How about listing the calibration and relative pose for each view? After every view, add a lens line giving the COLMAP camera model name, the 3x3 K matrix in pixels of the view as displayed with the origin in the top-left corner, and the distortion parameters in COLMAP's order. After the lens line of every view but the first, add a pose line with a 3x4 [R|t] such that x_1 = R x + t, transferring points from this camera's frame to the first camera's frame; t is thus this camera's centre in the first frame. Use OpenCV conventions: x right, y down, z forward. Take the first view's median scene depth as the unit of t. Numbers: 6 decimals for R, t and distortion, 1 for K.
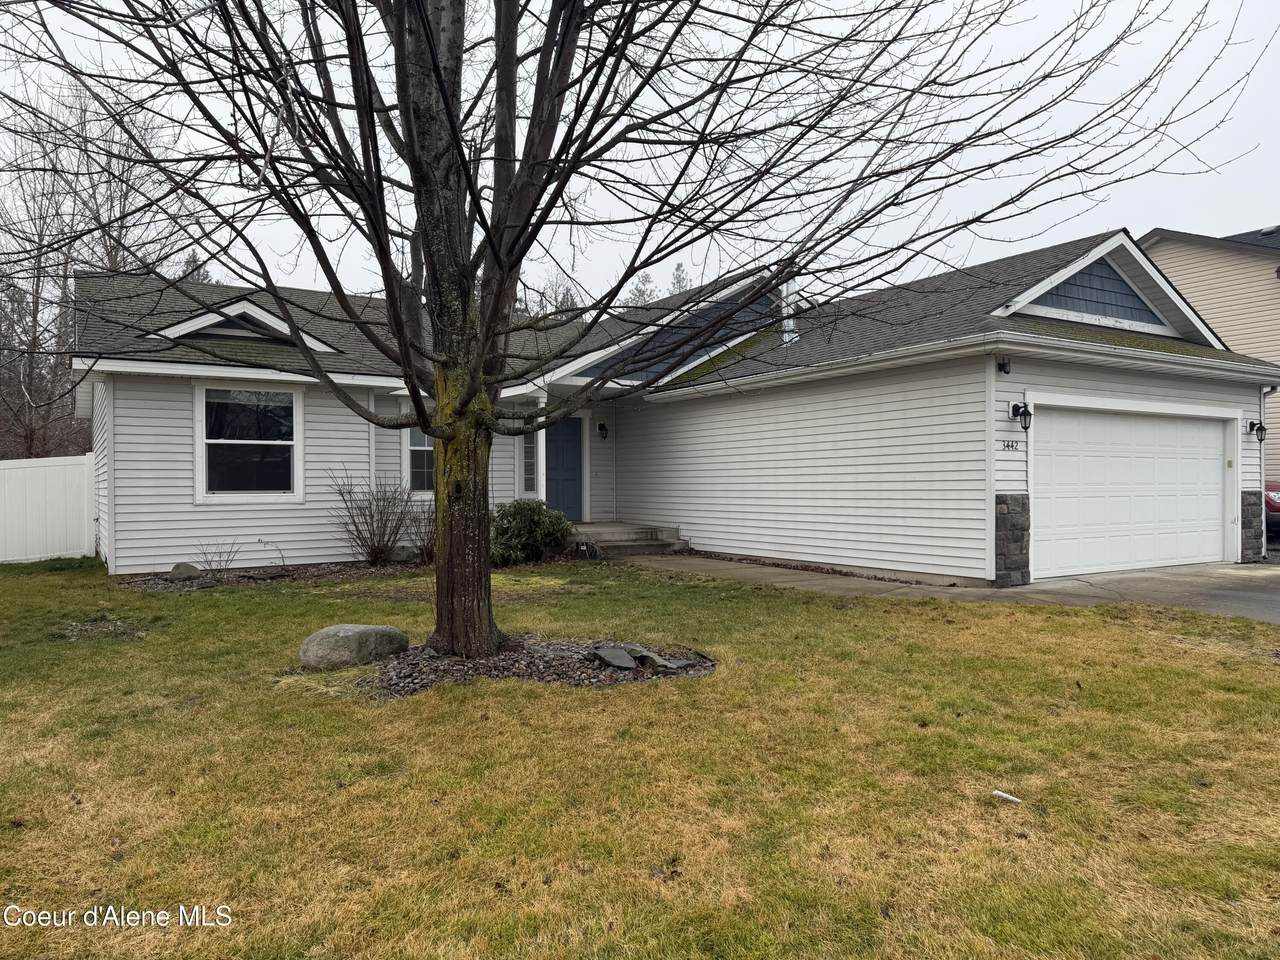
lens RADIAL K [[900.3, 0, 640.0], [0, 900.3, 480.0], [0, 0, 1]] dist [0.002140, 0.000890]
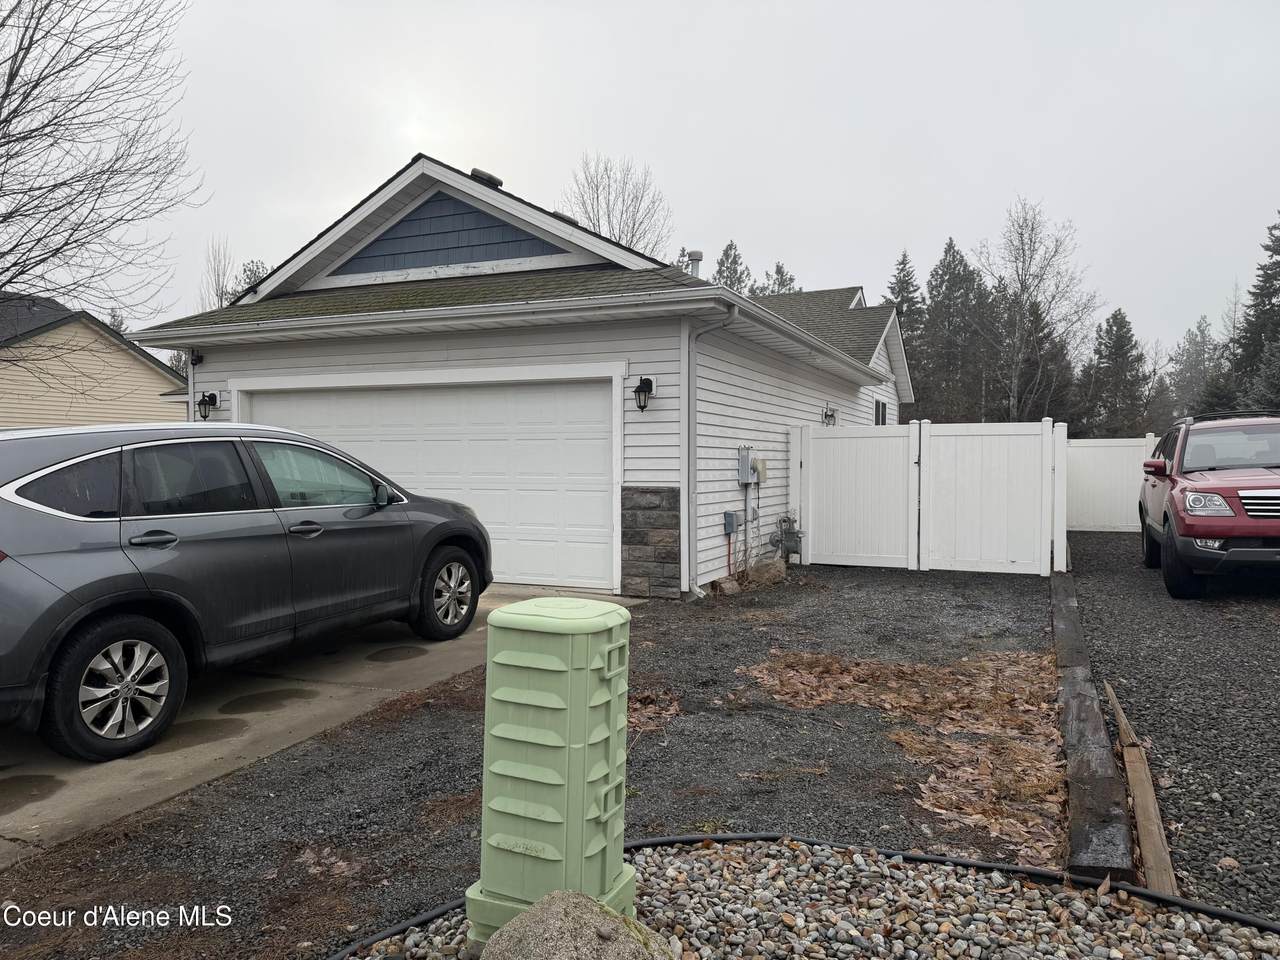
lens RADIAL K [[939.3, 0, 640.0], [0, 939.3, 480.0], [0, 0, 1]] dist [0.000339, -0.002022]
pose [[0.570979, 0.017112, -0.820787, 1.307901], [-0.000270, 0.999787, 0.020656, -0.006652], [0.820965, -0.011573, 0.570861, 0.659085]]
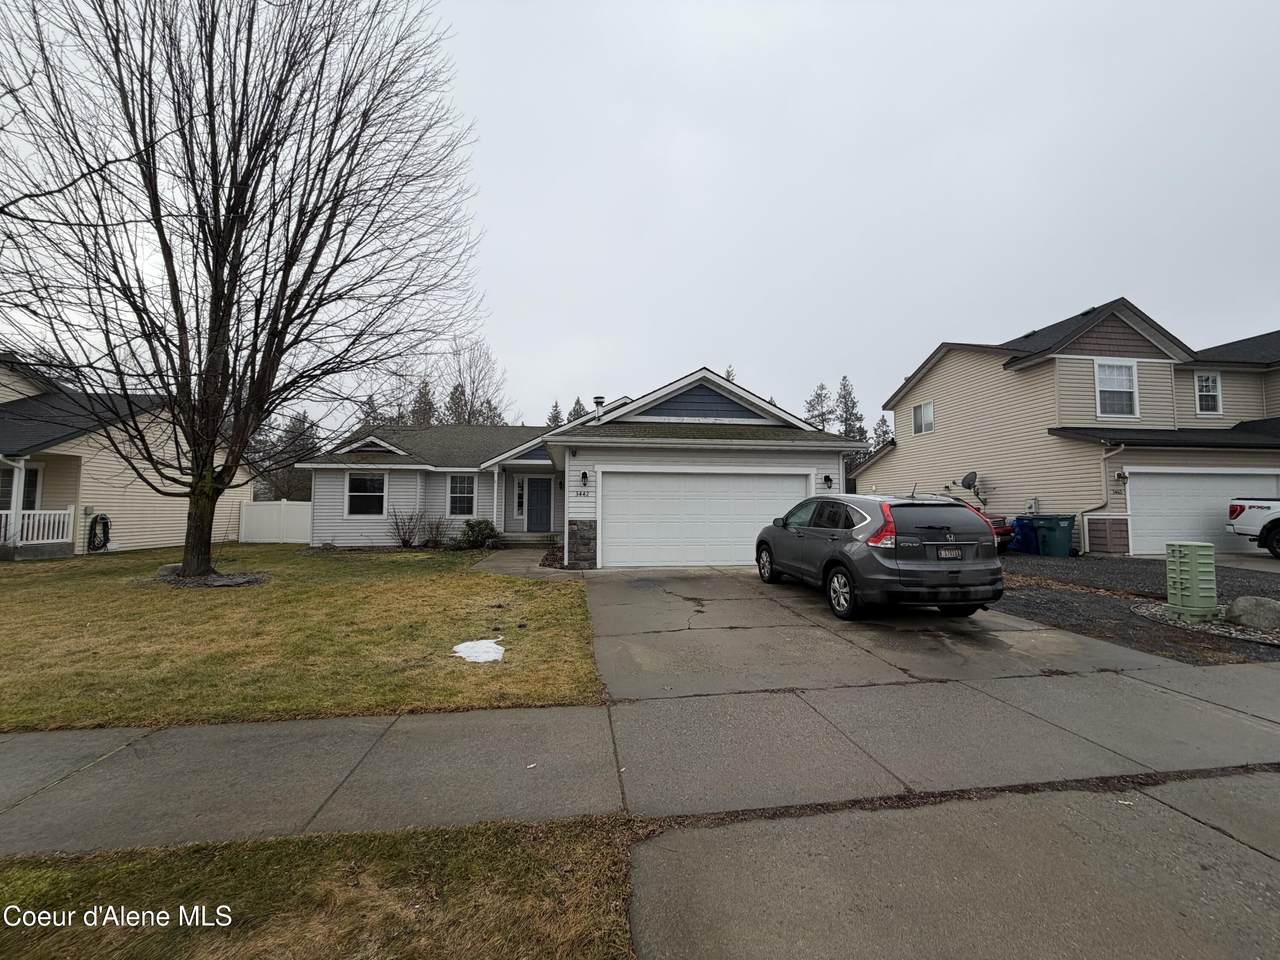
lens RADIAL K [[497.6, 0, 640.0], [0, 497.6, 480.0], [0, 0, 1]] dist [0.000053, -0.000012]
pose [[0.913026, -0.019899, -0.407416, 0.789656], [-0.001195, 0.998674, -0.051457, -0.011948], [0.407900, 0.047469, 0.911792, 0.080186]]
